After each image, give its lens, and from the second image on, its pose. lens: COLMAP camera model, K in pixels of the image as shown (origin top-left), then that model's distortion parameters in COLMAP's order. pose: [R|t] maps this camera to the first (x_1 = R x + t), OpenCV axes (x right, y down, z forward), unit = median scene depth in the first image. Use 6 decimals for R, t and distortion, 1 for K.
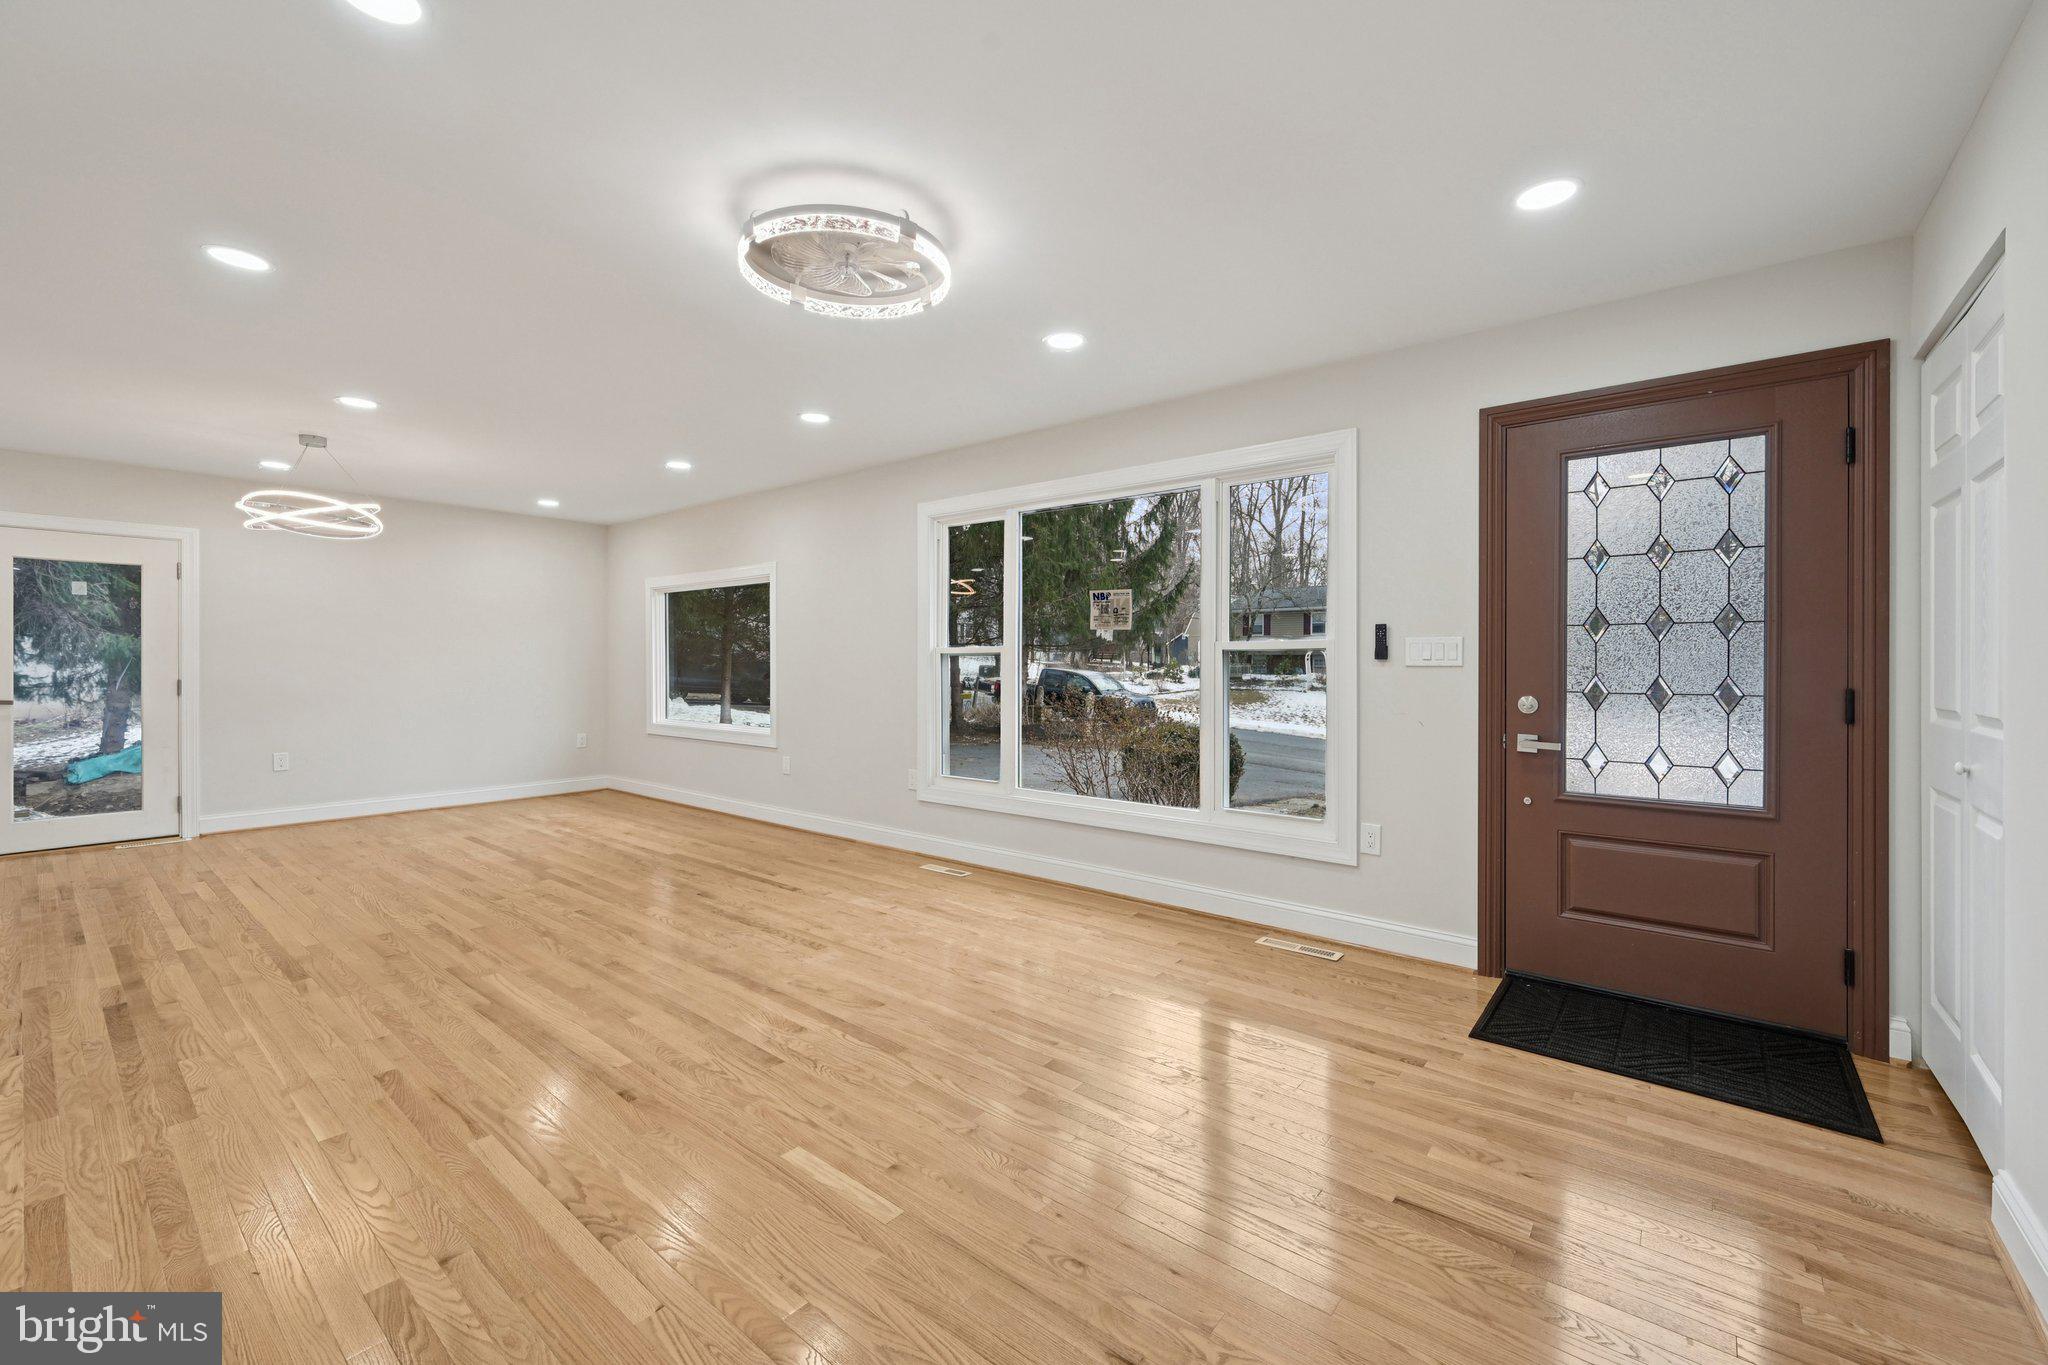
lens RADIAL K [[826.4, 0, 1030.4], [0, 826.4, 665.3], [0, 0, 1]] dist [-0.003434, 0.000064]
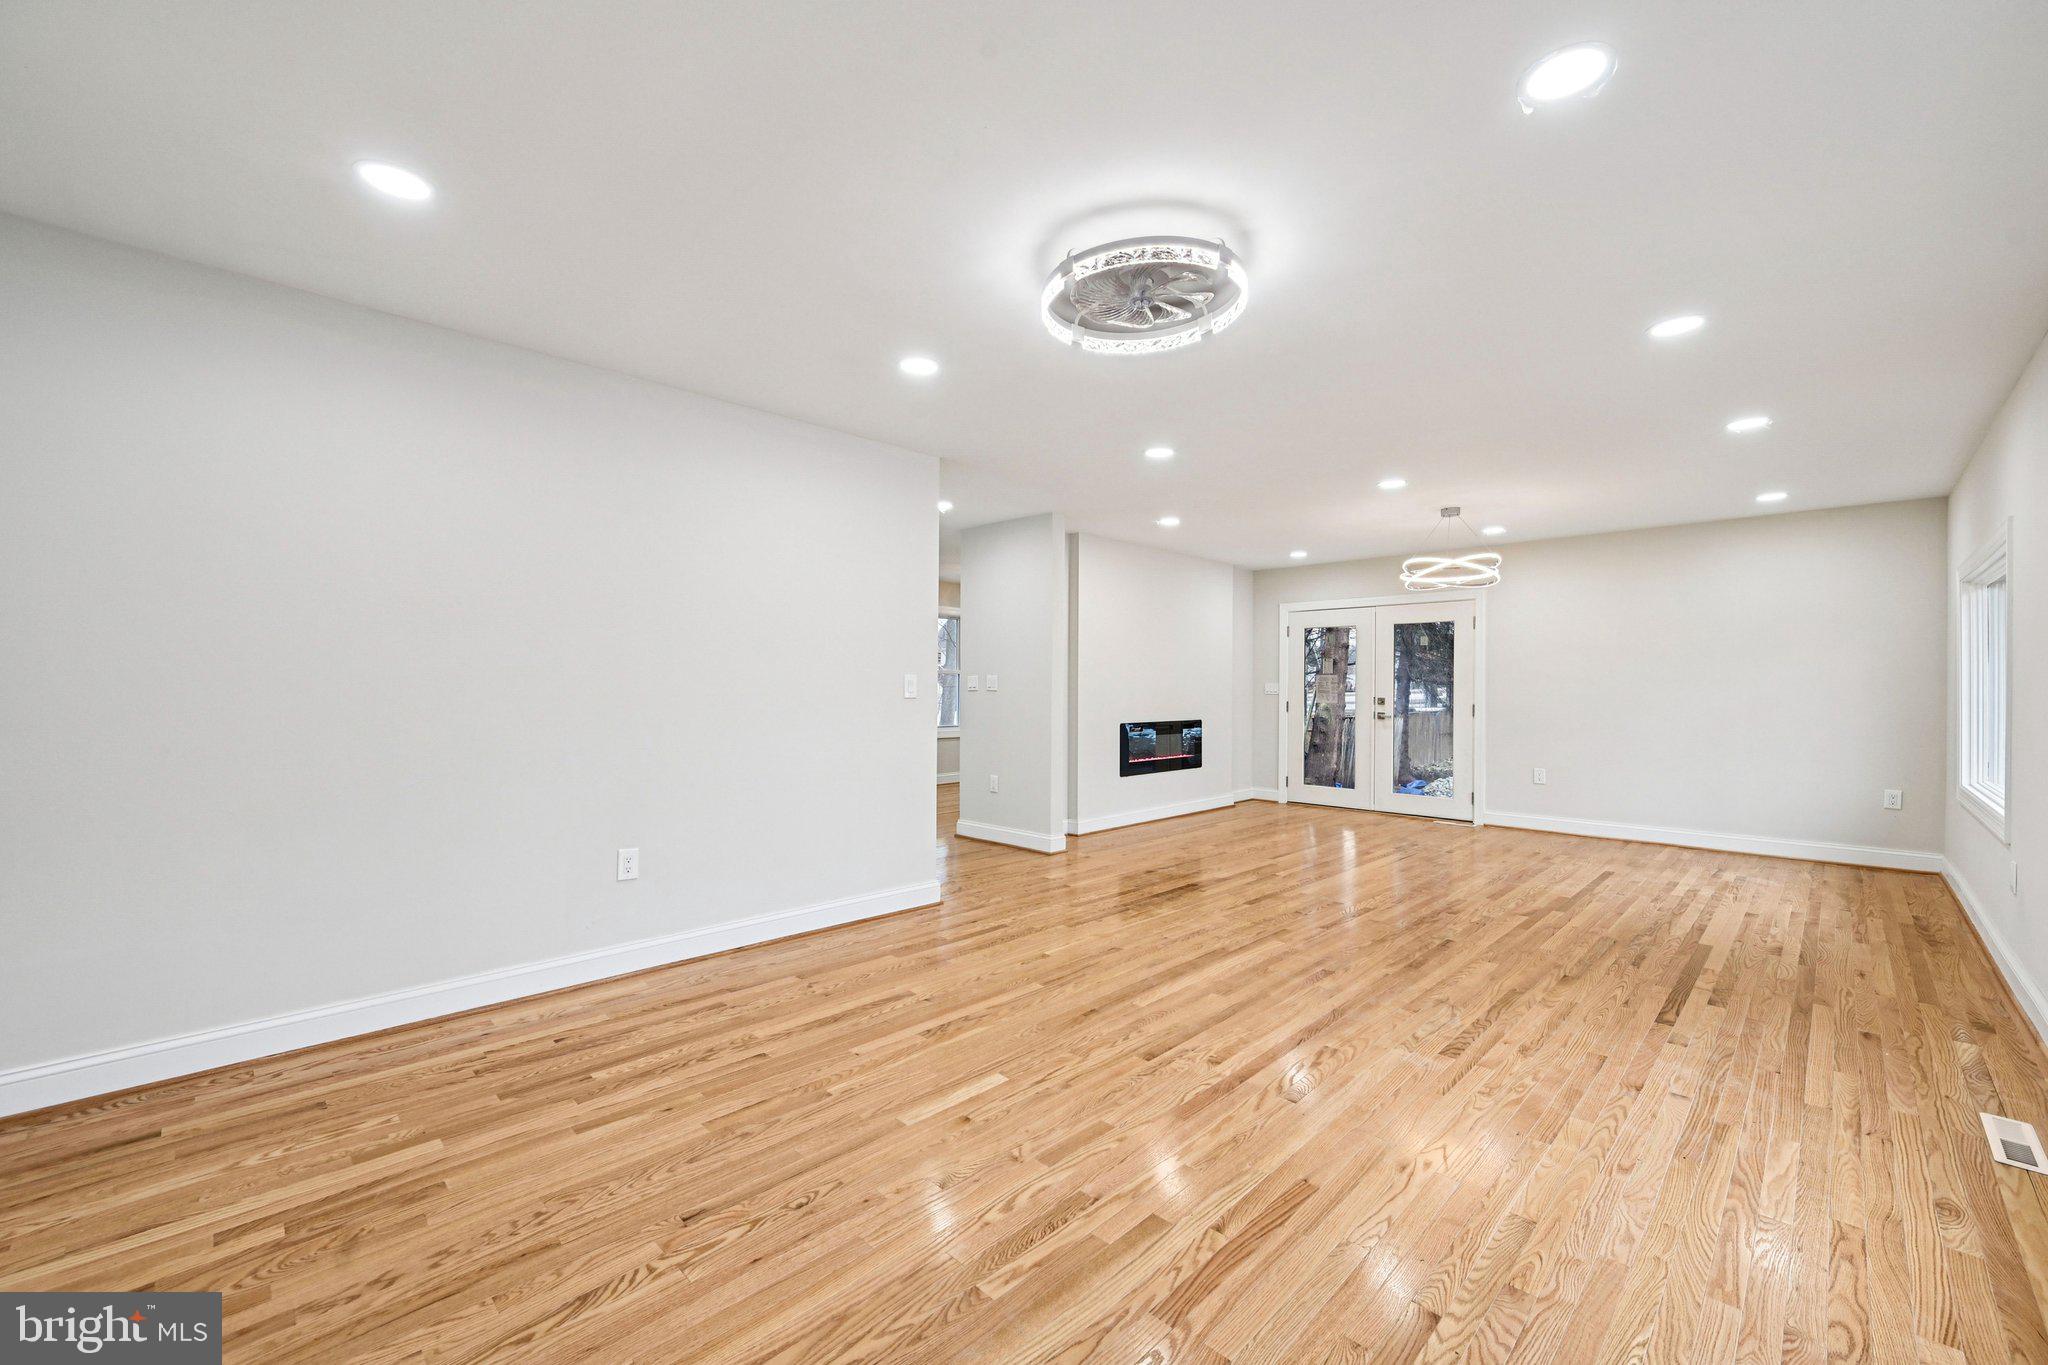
lens RADIAL K [[815.7, 0, 1030.0], [0, 815.7, 690.1], [0, 0, 1]] dist [-0.001952, -0.000148]
pose [[-0.096863, -0.000703, -0.995297, 0.613134], [-0.005246, 0.999986, -0.000196, -0.003075], [0.995284, 0.005203, -0.096865, 0.746261]]
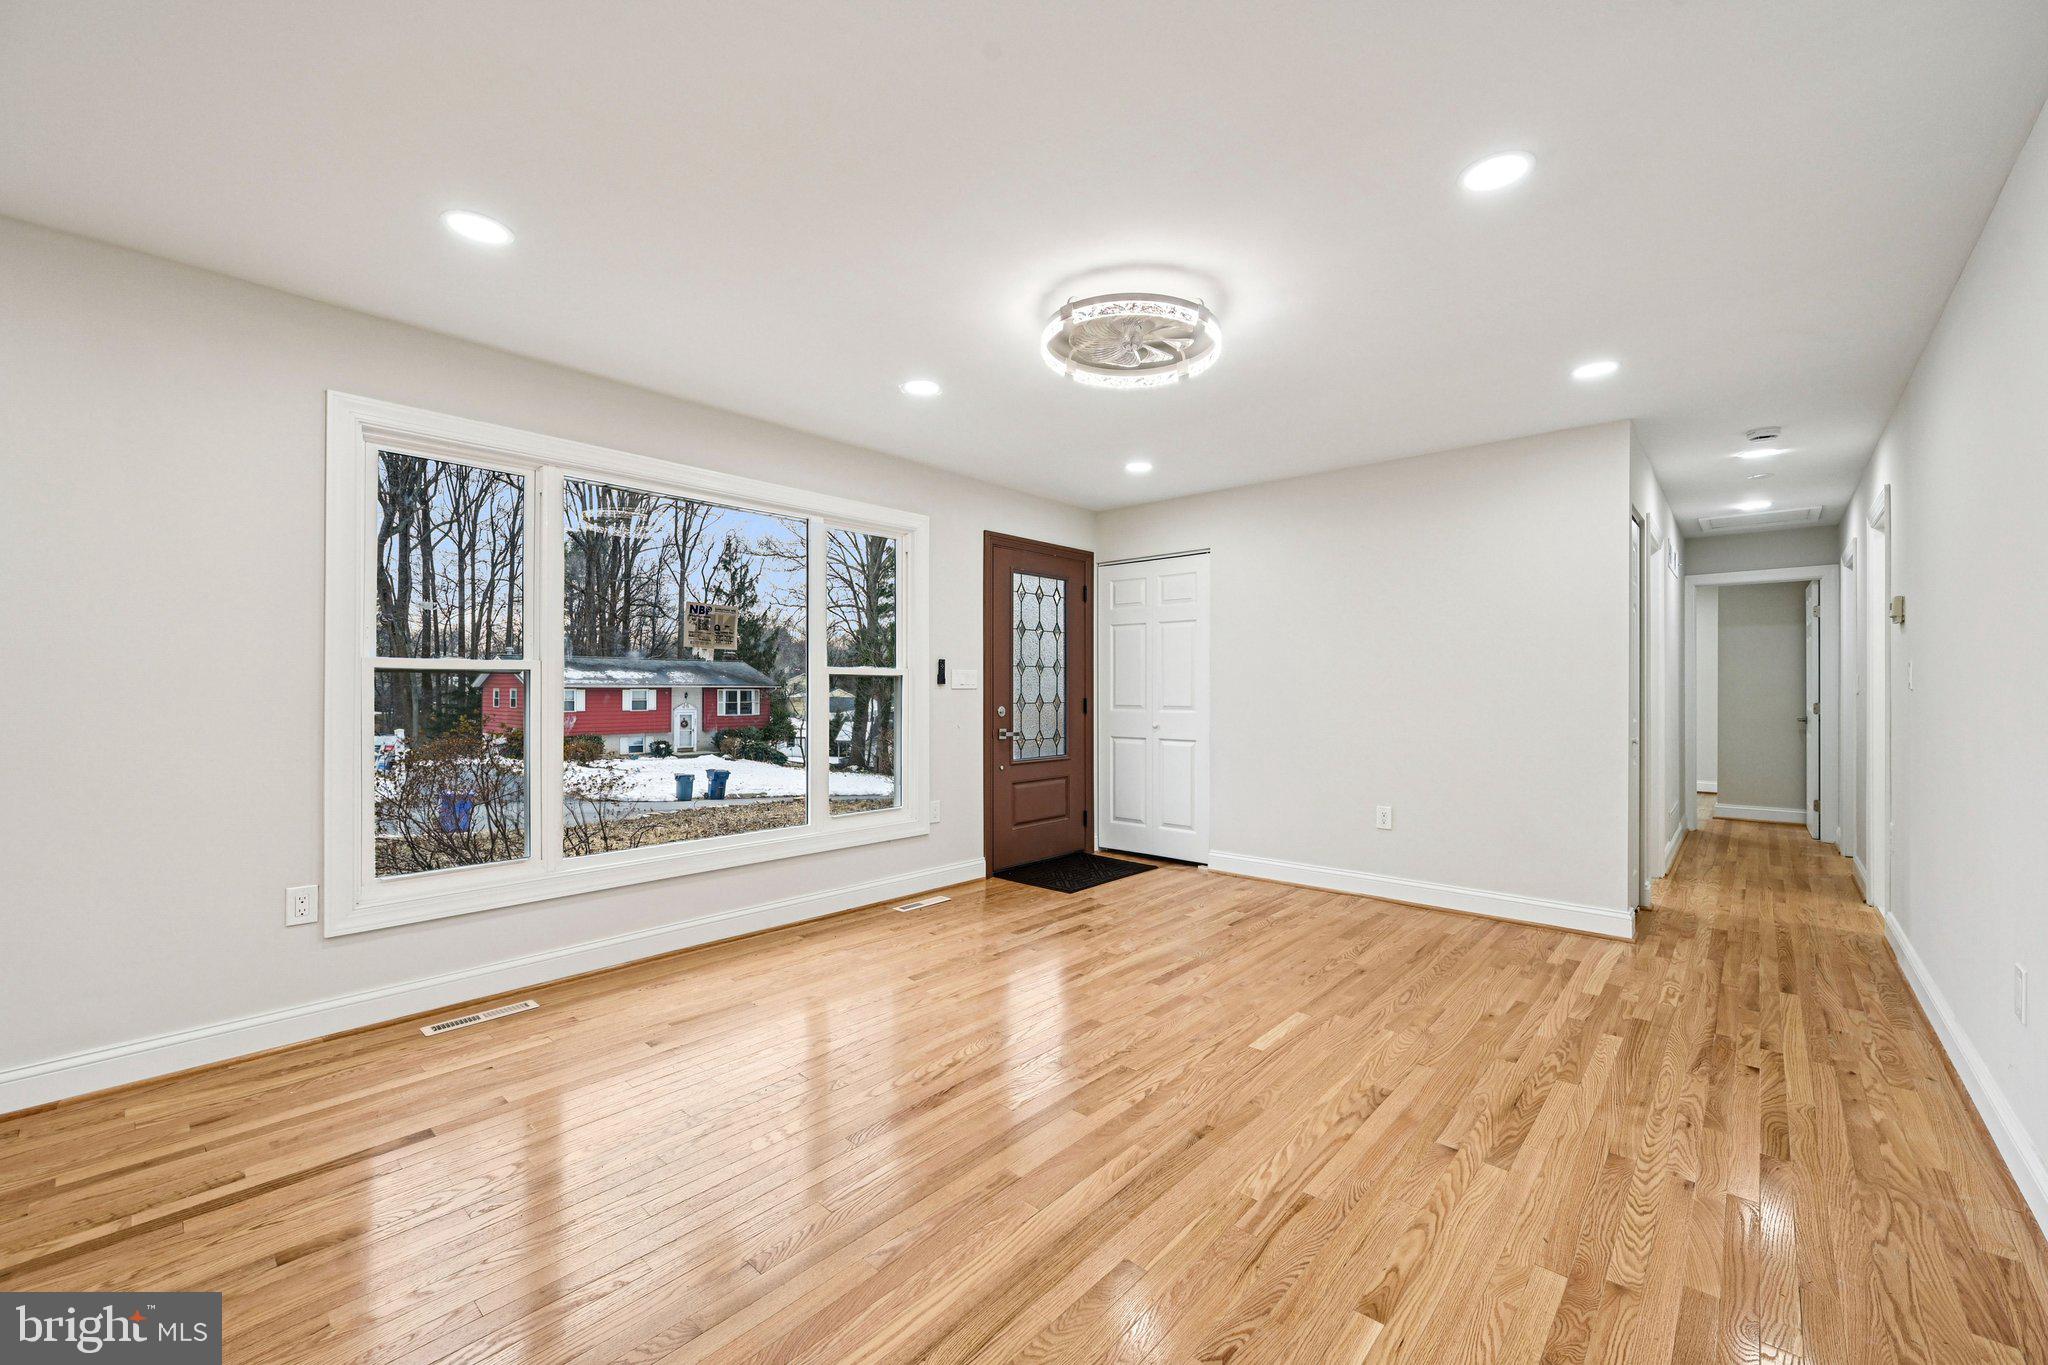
lens RADIAL K [[819.2, 0, 1034.7], [0, 819.2, 684.2], [0, 0, 1]] dist [-0.001018, 0.000109]
pose [[0.040386, 0.002688, 0.999181, -1.063353], [-0.001868, 0.999995, -0.002614, -0.003649], [-0.999182, -0.001761, 0.040391, 0.842921]]
